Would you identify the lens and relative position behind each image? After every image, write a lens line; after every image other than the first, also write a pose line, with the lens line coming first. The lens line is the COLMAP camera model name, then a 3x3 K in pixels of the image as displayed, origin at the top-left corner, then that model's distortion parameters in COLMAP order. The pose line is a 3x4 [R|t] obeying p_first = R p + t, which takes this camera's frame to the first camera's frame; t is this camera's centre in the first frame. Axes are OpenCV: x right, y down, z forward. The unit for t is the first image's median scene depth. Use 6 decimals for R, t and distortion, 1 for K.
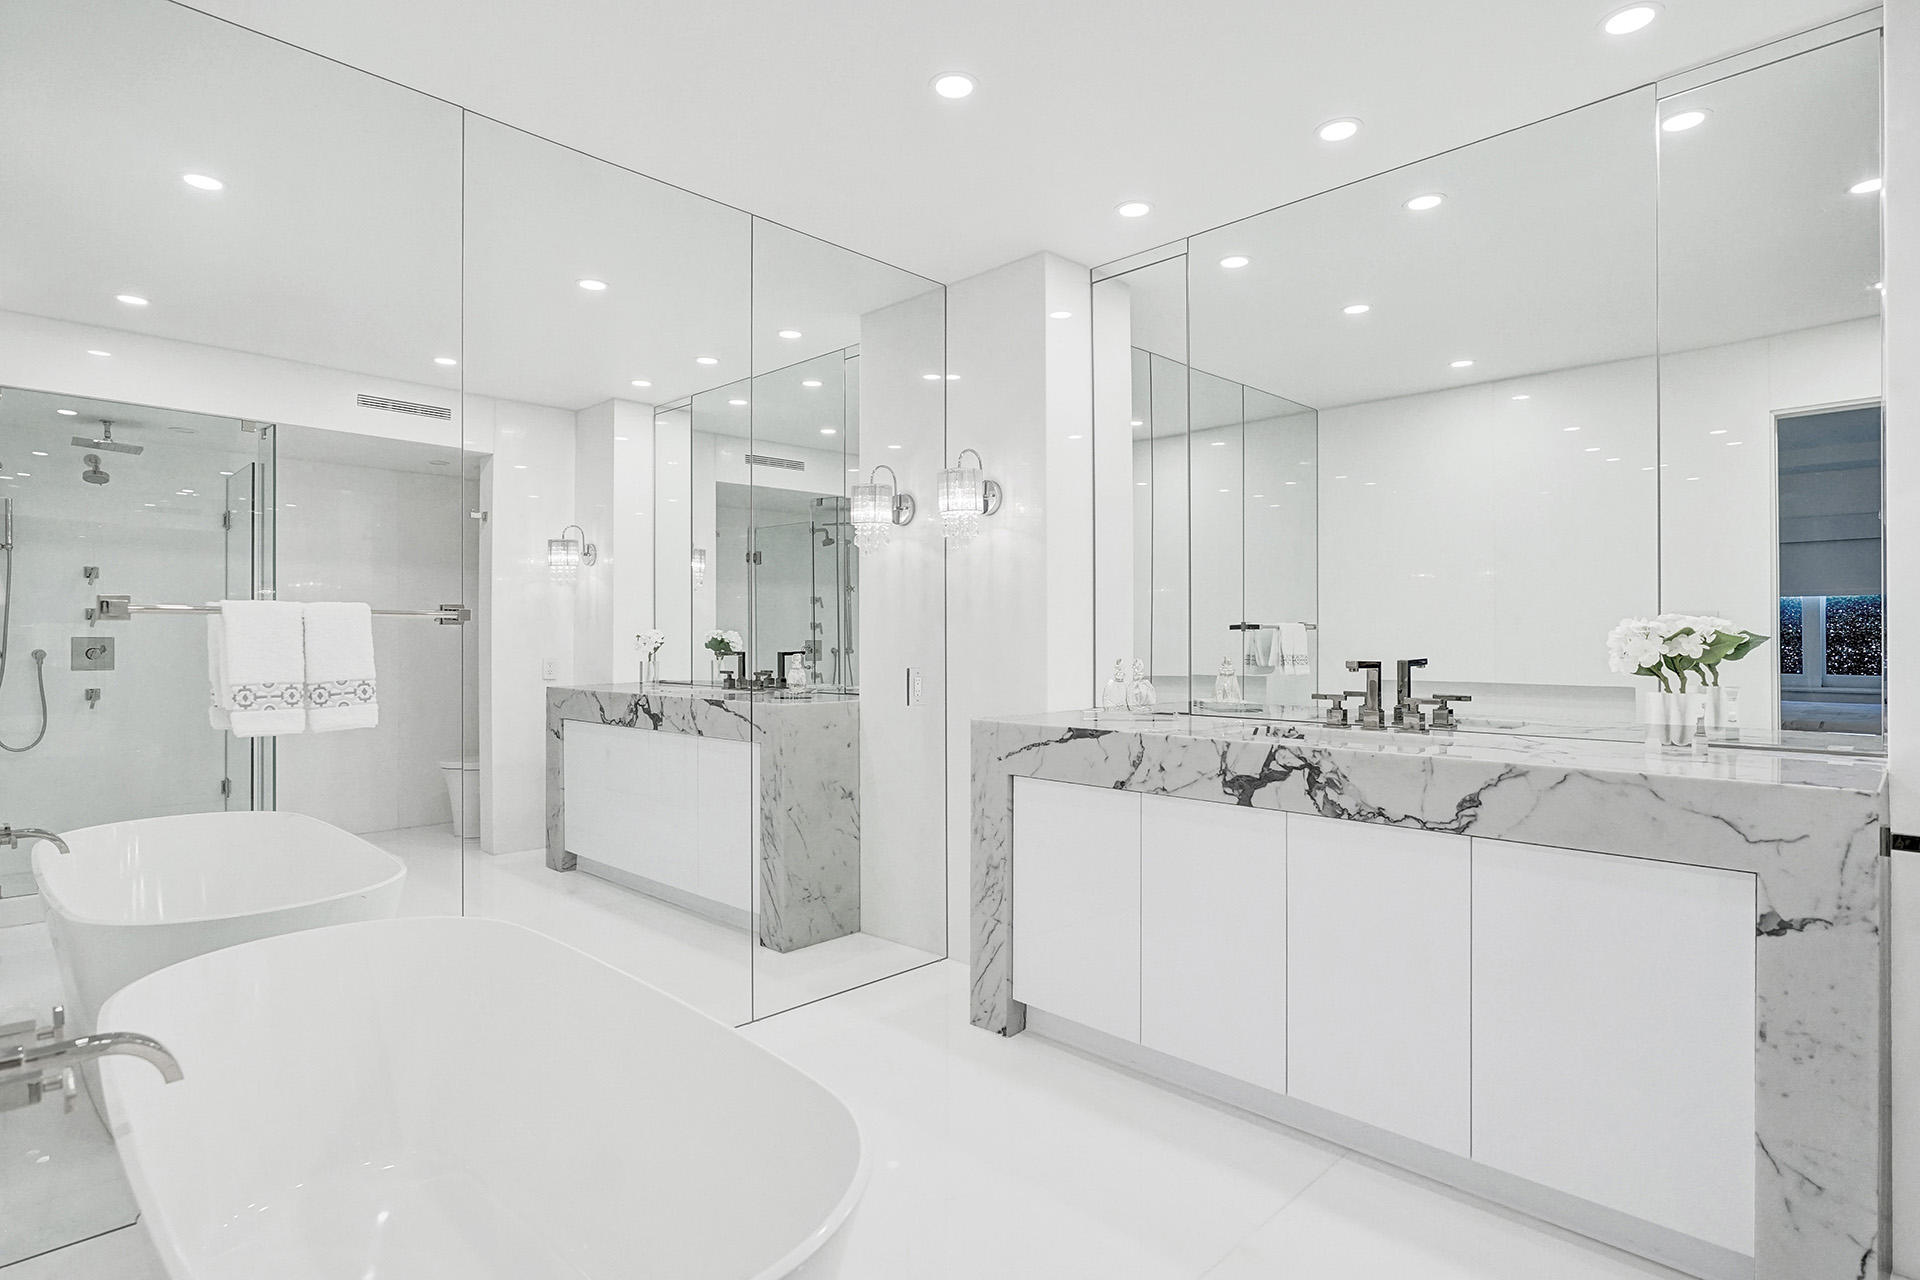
lens RADIAL K [[960.4, 0, 962.8], [0, 960.4, 637.4], [0, 0, 1]] dist [0.001181, 0.000098]
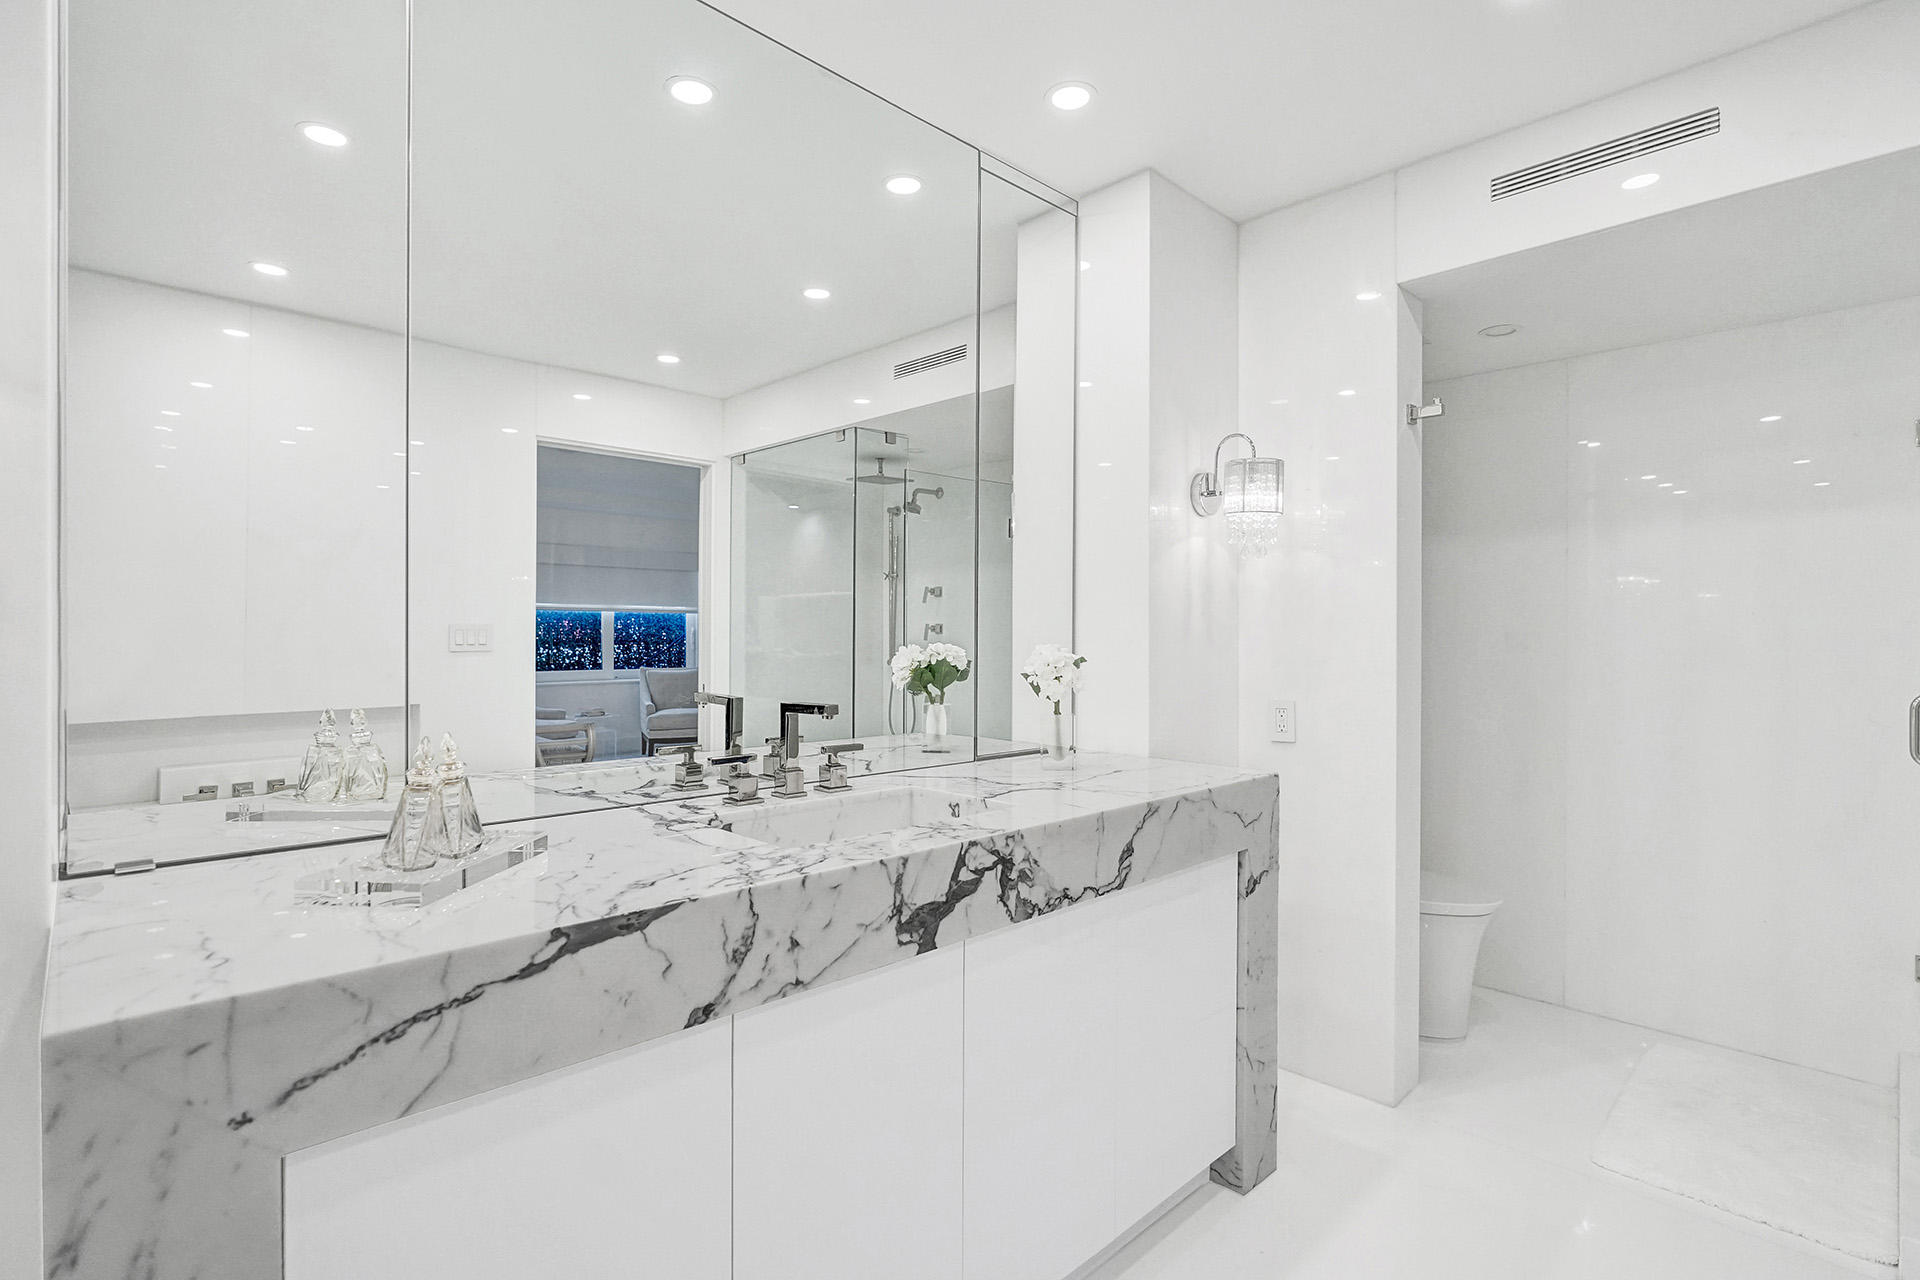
lens RADIAL K [[920.4, 0, 960.5], [0, 920.4, 640.1], [0, 0, 1]] dist [-0.012218, 0.004362]
pose [[0.011886, -0.001802, 0.999928, -0.310672], [-0.002187, 0.999996, 0.001828, -0.028985], [-0.999927, -0.002209, 0.011882, 1.002341]]
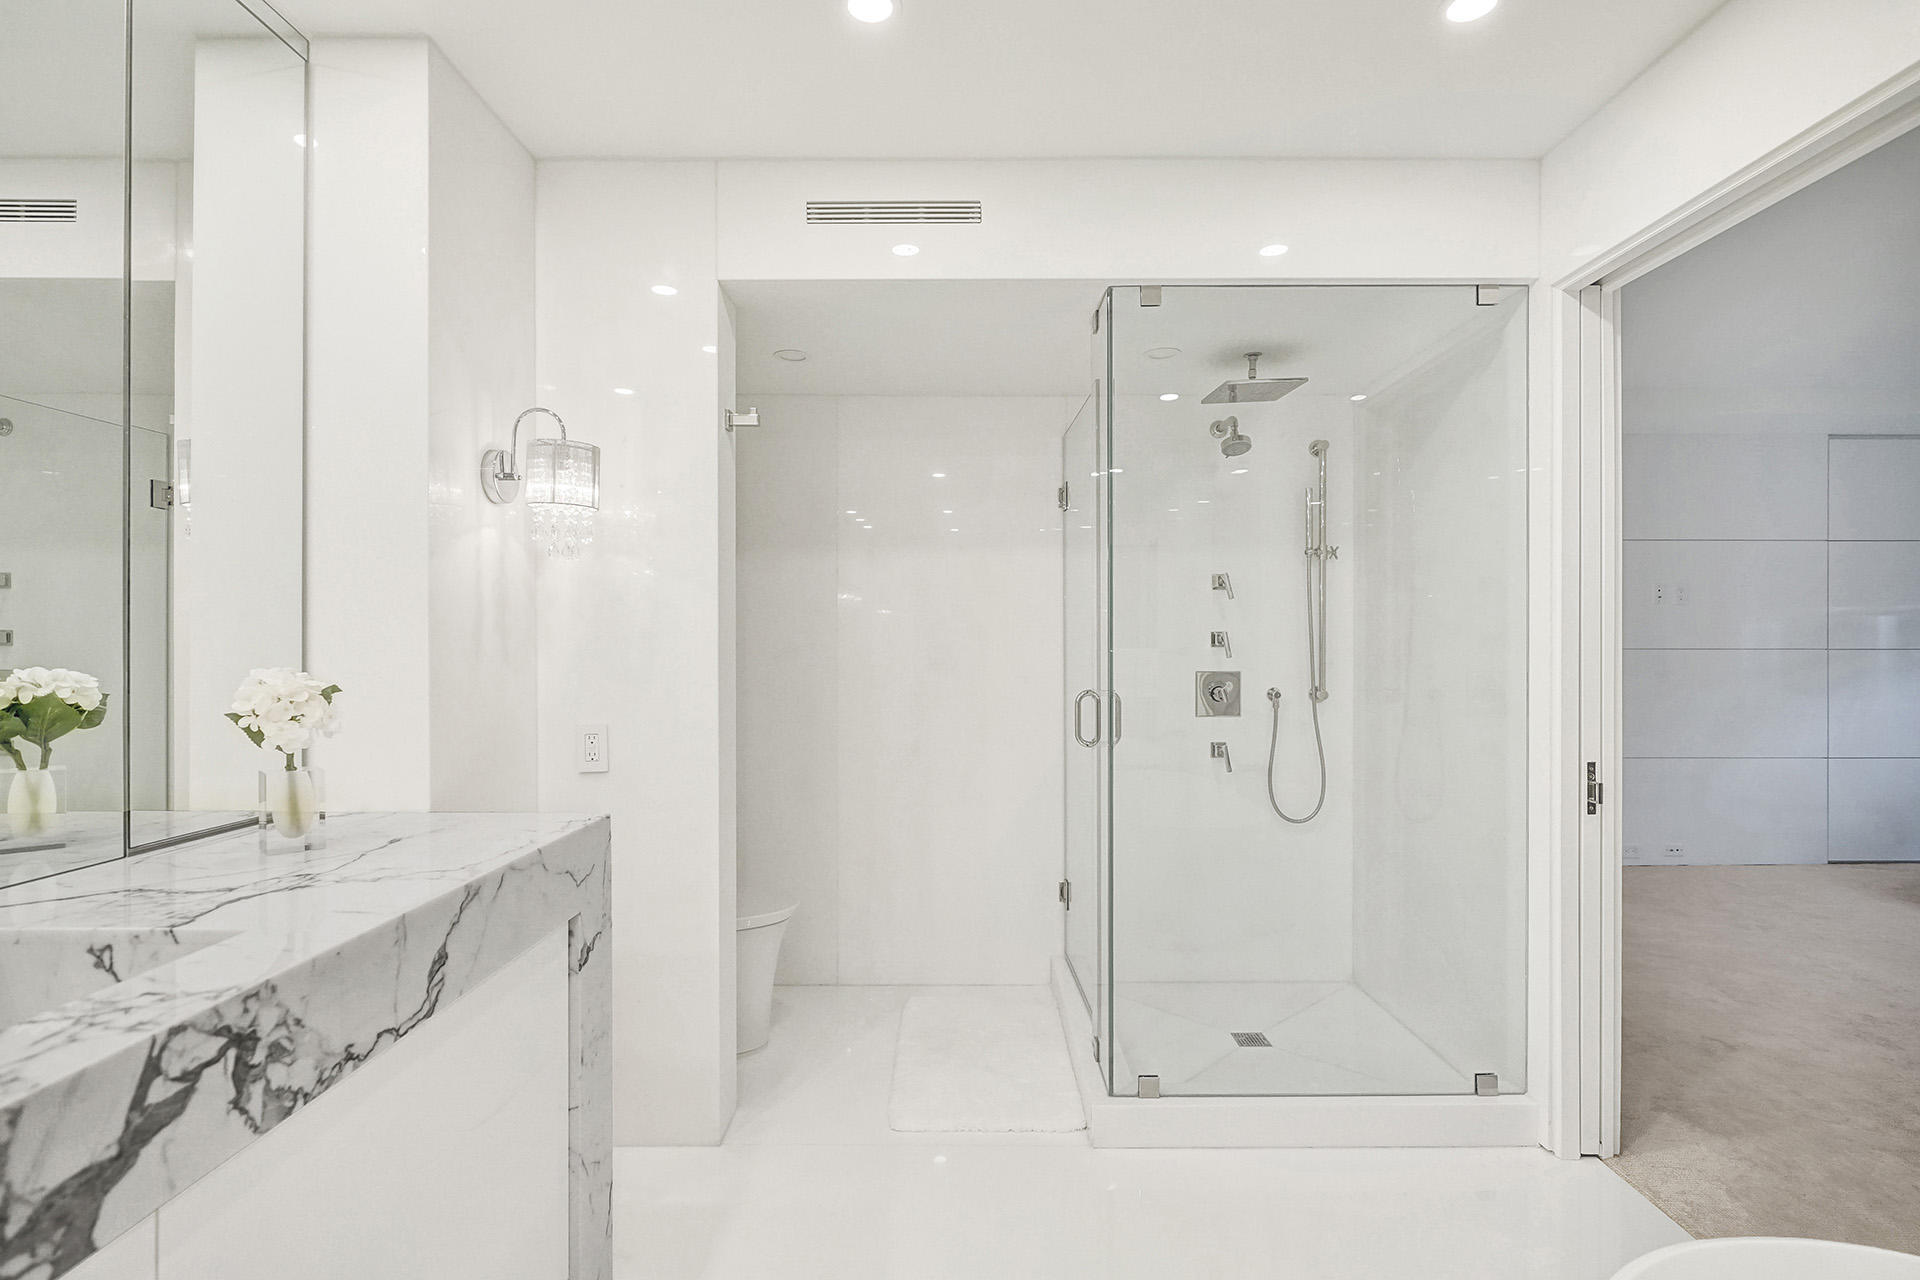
lens RADIAL K [[920.4, 0, 963.0], [0, 920.4, 648.8], [0, 0, 1]] dist [-0.012218, 0.004362]
pose [[-0.707889, -0.000933, 0.706323, -0.146818], [0.002587, 0.999989, 0.003914, -0.038253], [-0.706319, 0.004598, -0.707879, 1.036760]]
